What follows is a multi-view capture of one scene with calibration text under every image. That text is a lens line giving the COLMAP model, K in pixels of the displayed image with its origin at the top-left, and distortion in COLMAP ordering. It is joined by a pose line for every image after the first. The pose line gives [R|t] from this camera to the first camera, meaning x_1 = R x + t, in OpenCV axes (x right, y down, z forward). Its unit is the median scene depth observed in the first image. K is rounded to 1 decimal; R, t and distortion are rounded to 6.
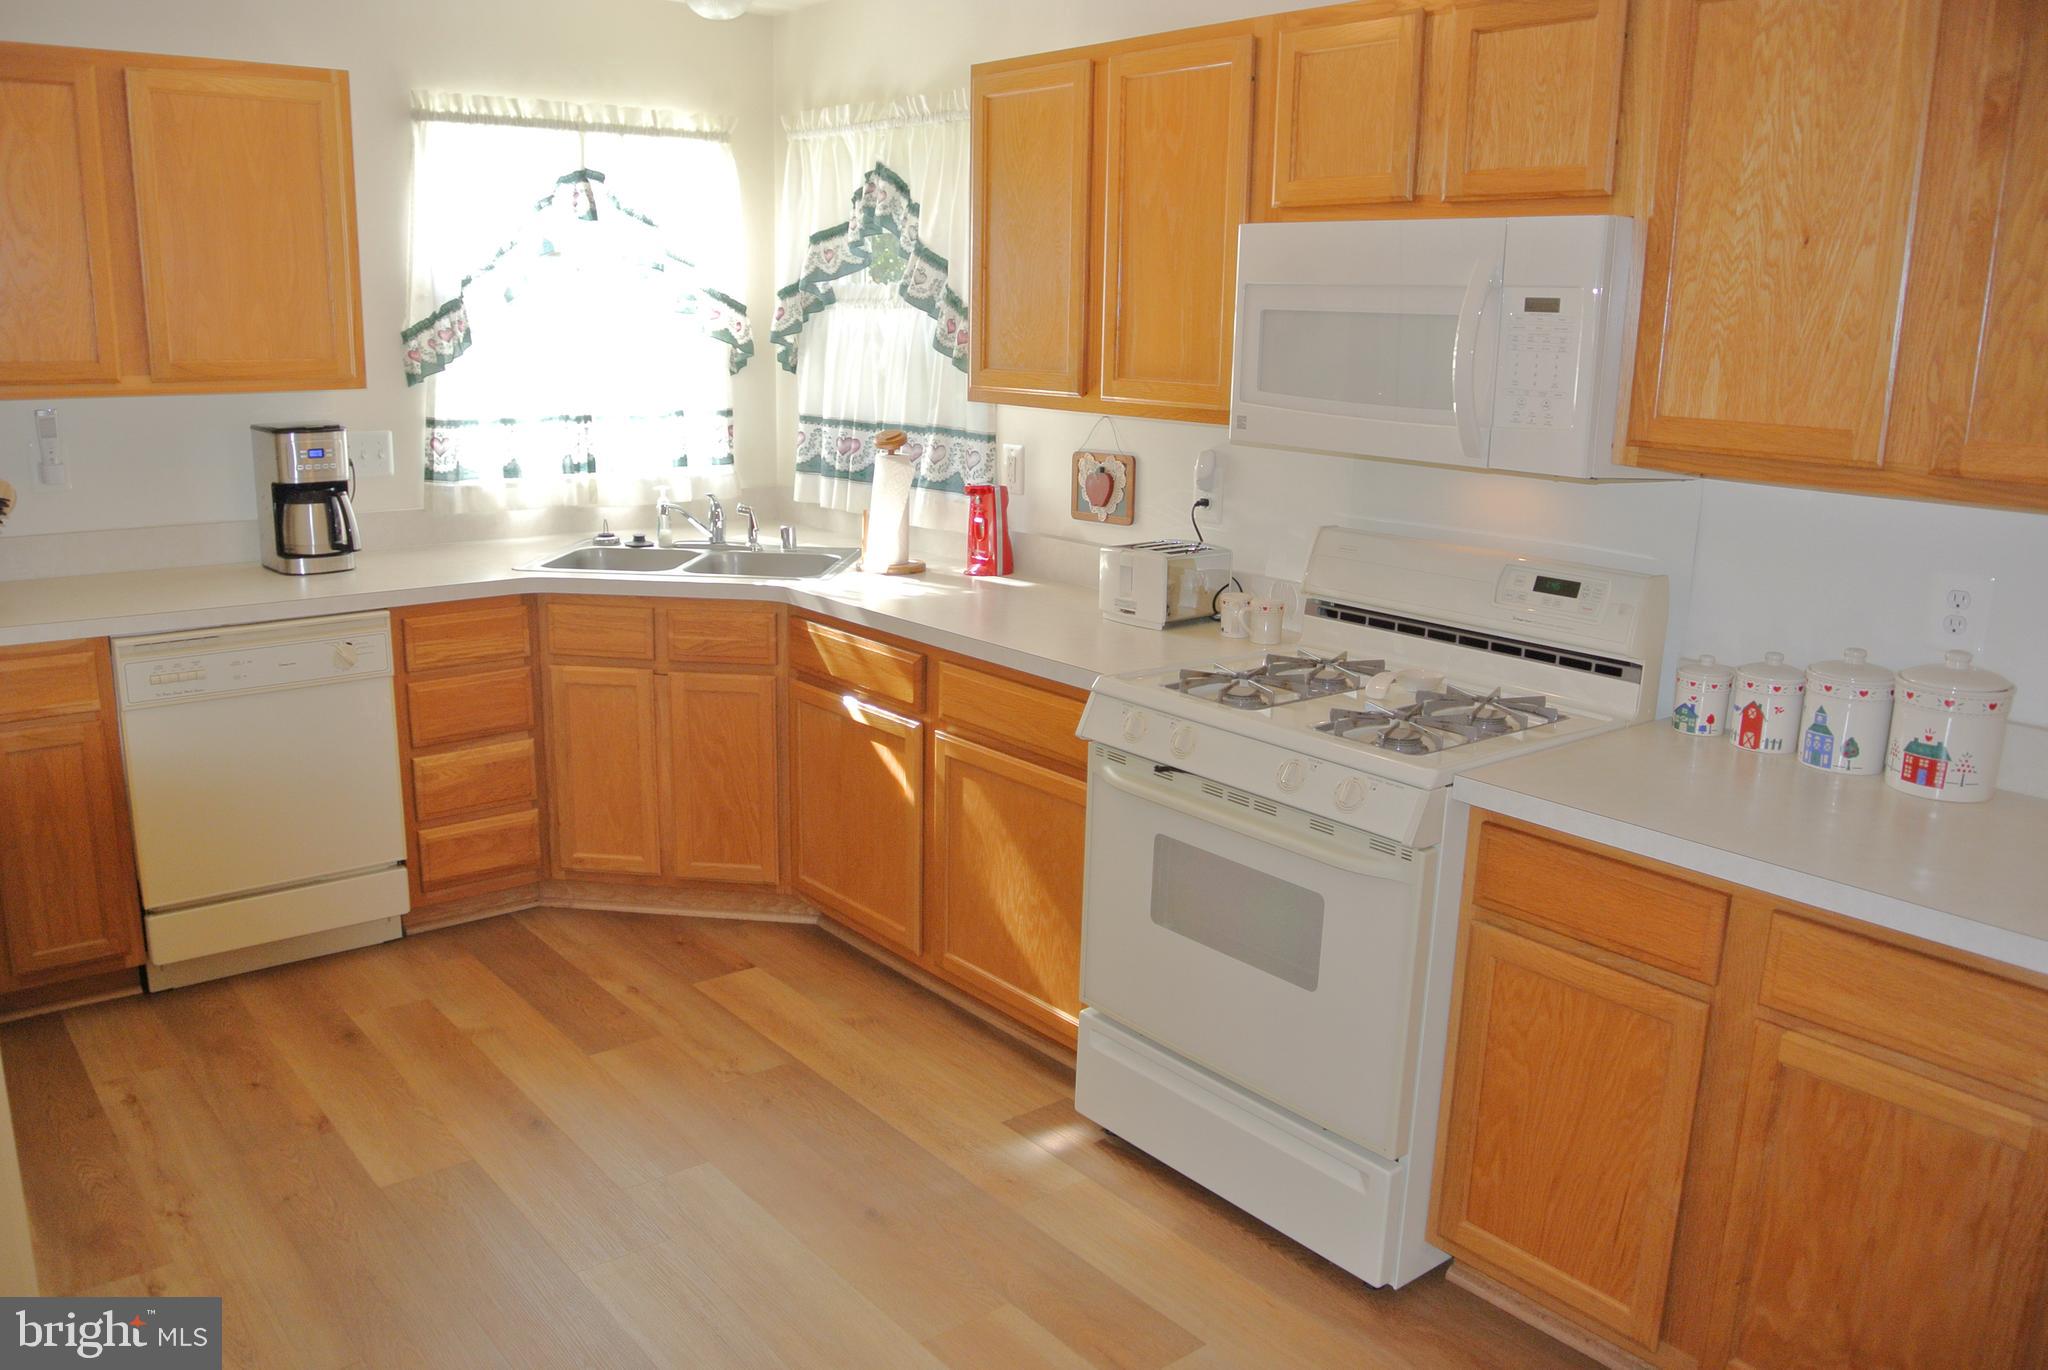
lens RADIAL K [[1585.1, 0, 995.1], [0, 1585.1, 695.0], [0, 0, 1]] dist [-0.087069, 0.034782]
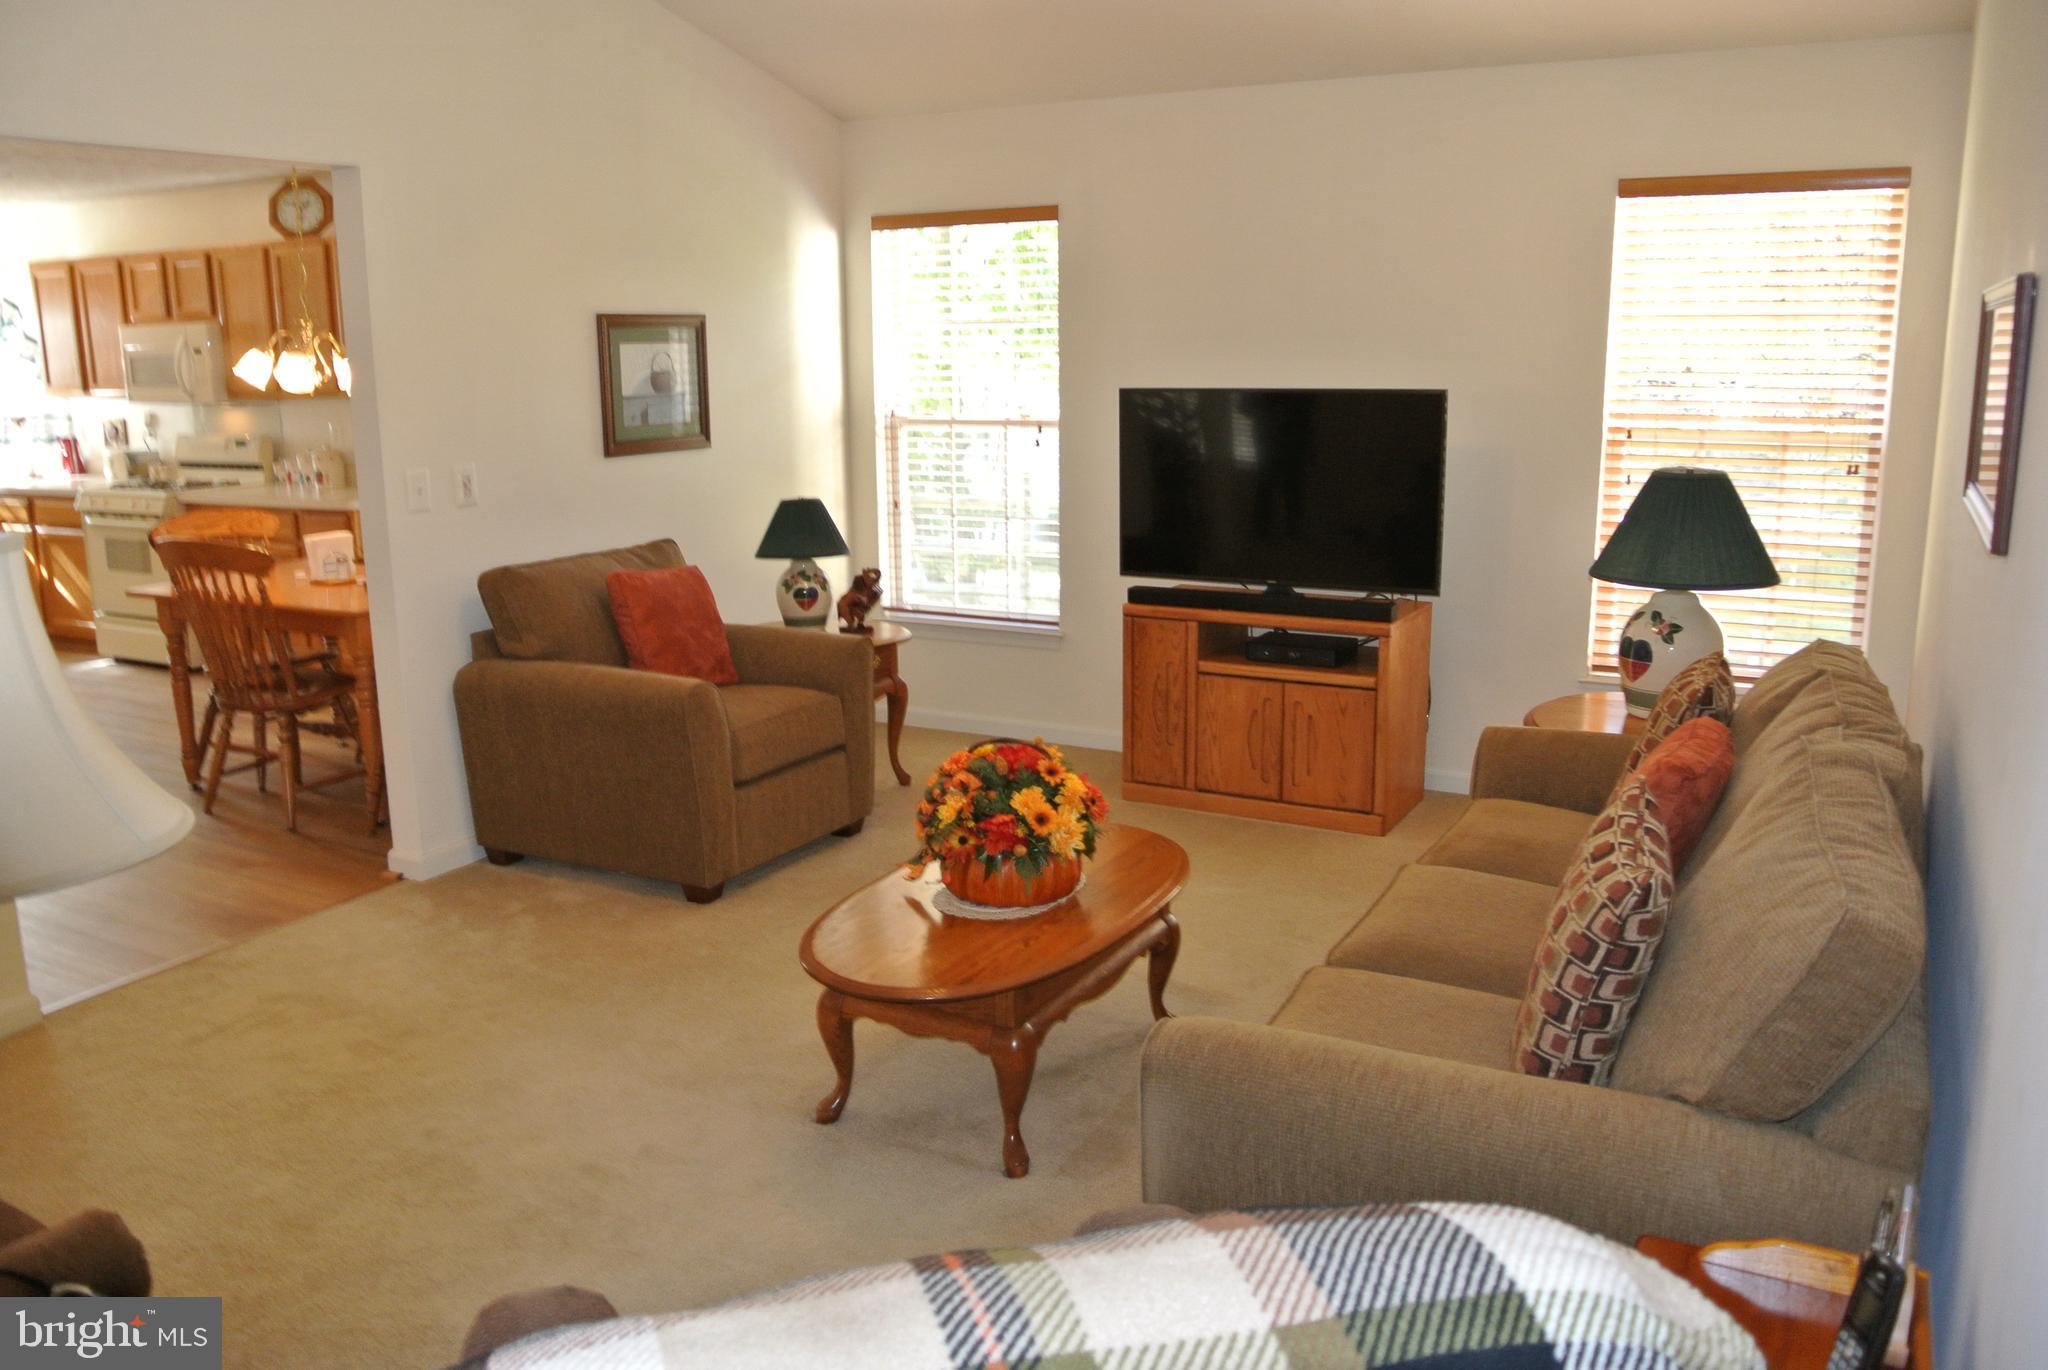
lens RADIAL K [[1585.1, 0, 1012.9], [0, 1585.1, 704.8], [0, 0, 1]] dist [-0.087069, 0.034782]
pose [[0.920529, -0.111742, 0.374354, 0.434832], [0.117523, 0.993042, 0.007428, 0.455798], [-0.372579, 0.037158, 0.927256, -1.793494]]
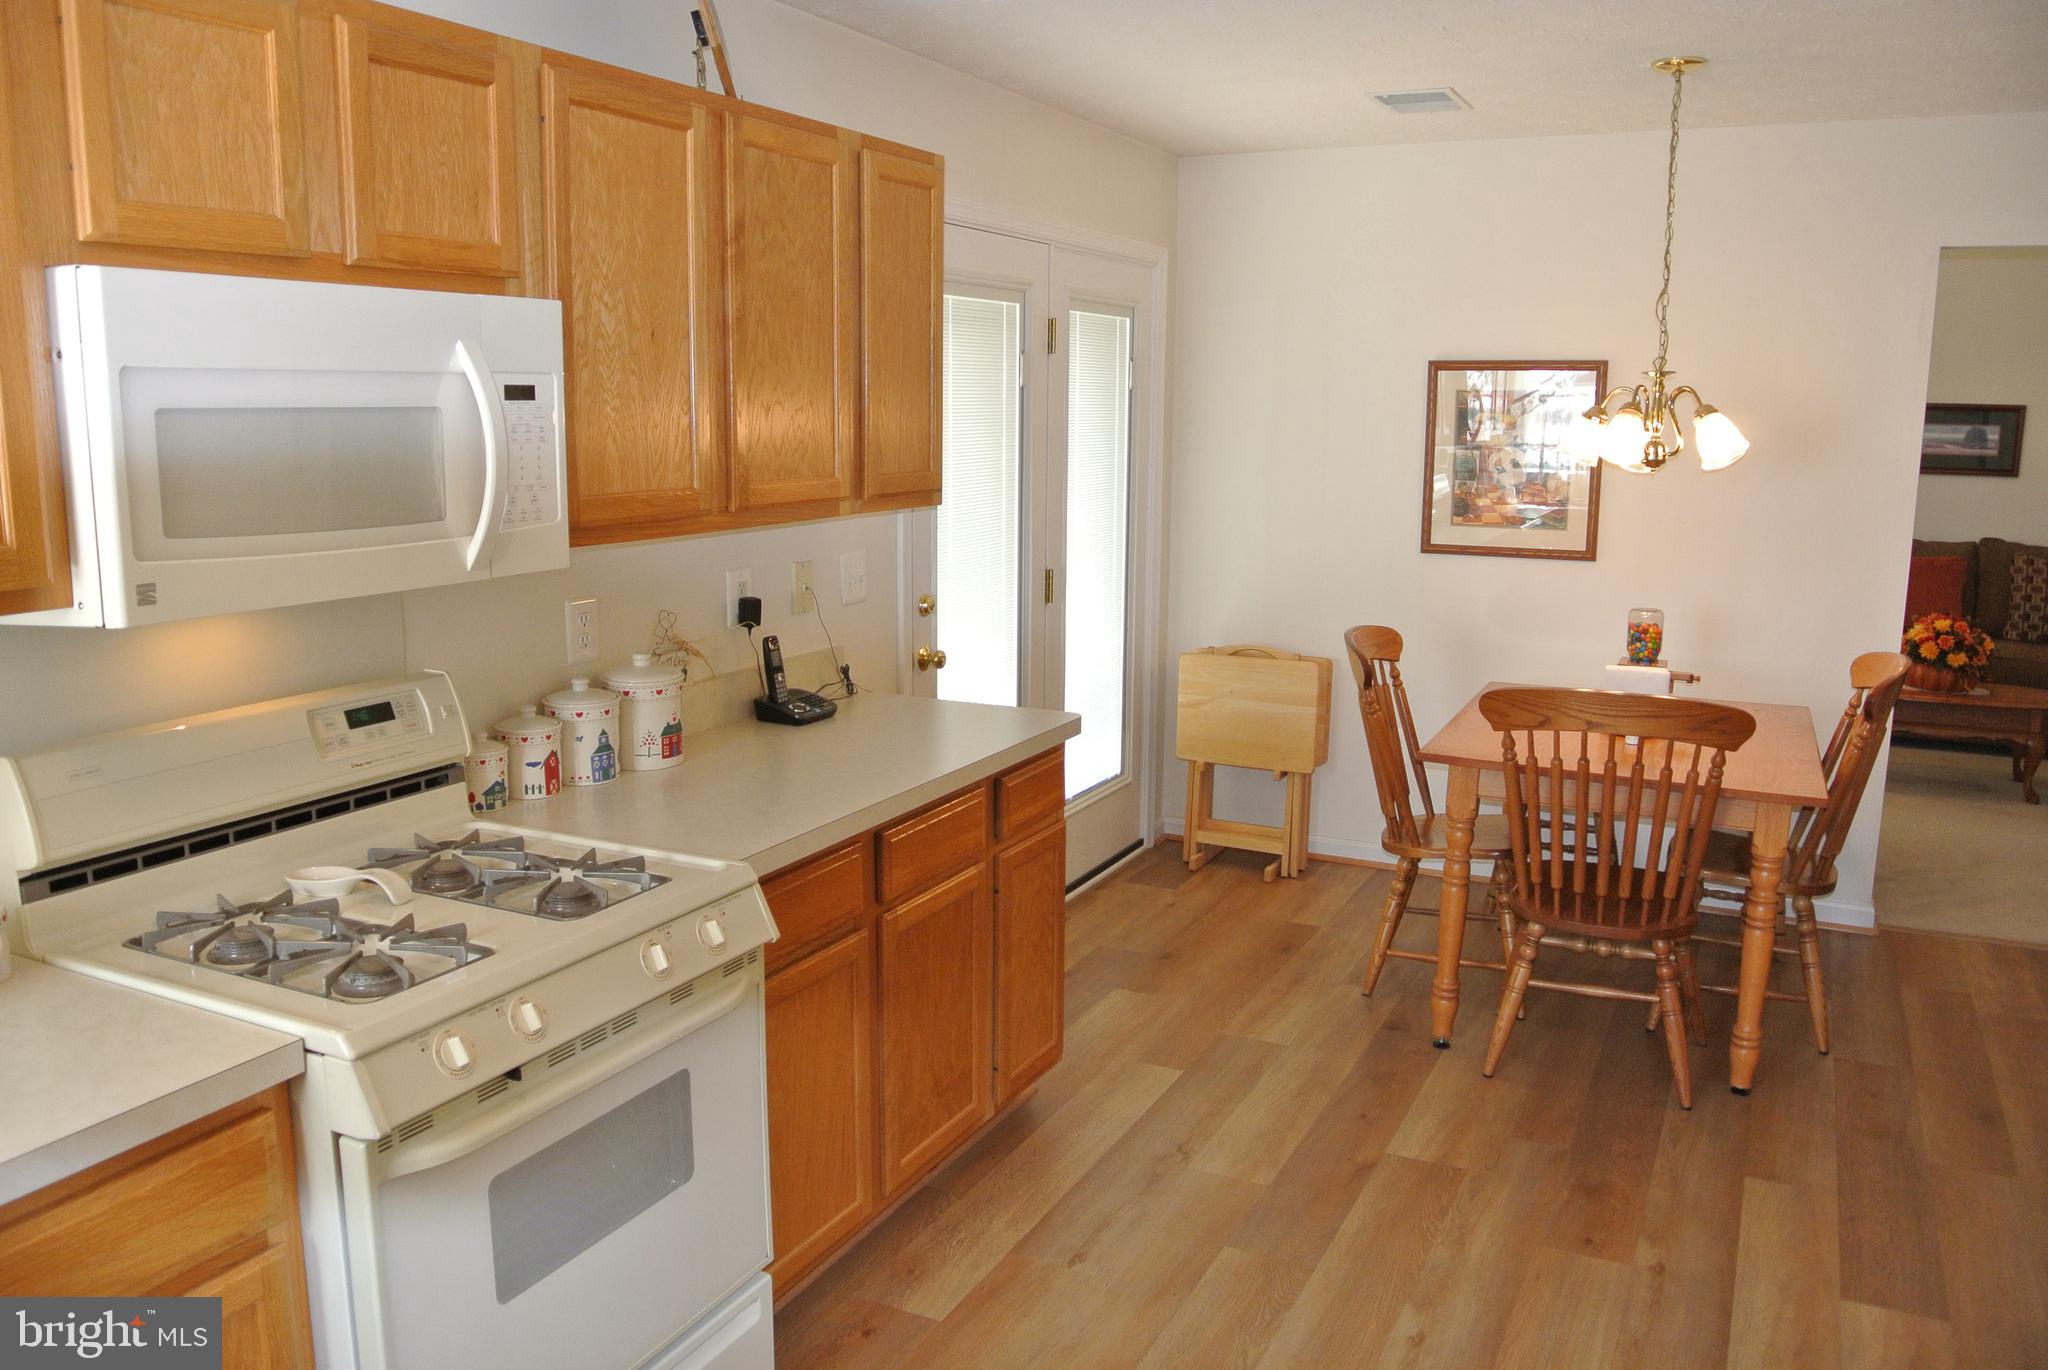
lens RADIAL K [[1585.1, 0, 1016.4], [0, 1585.1, 681.8], [0, 0, 1]] dist [-0.087069, 0.034782]
pose [[-0.421022, -0.180694, 0.888870, -0.432936], [0.199914, 0.937374, 0.285246, -0.204782], [-0.884746, 0.297792, -0.358532, 0.779387]]
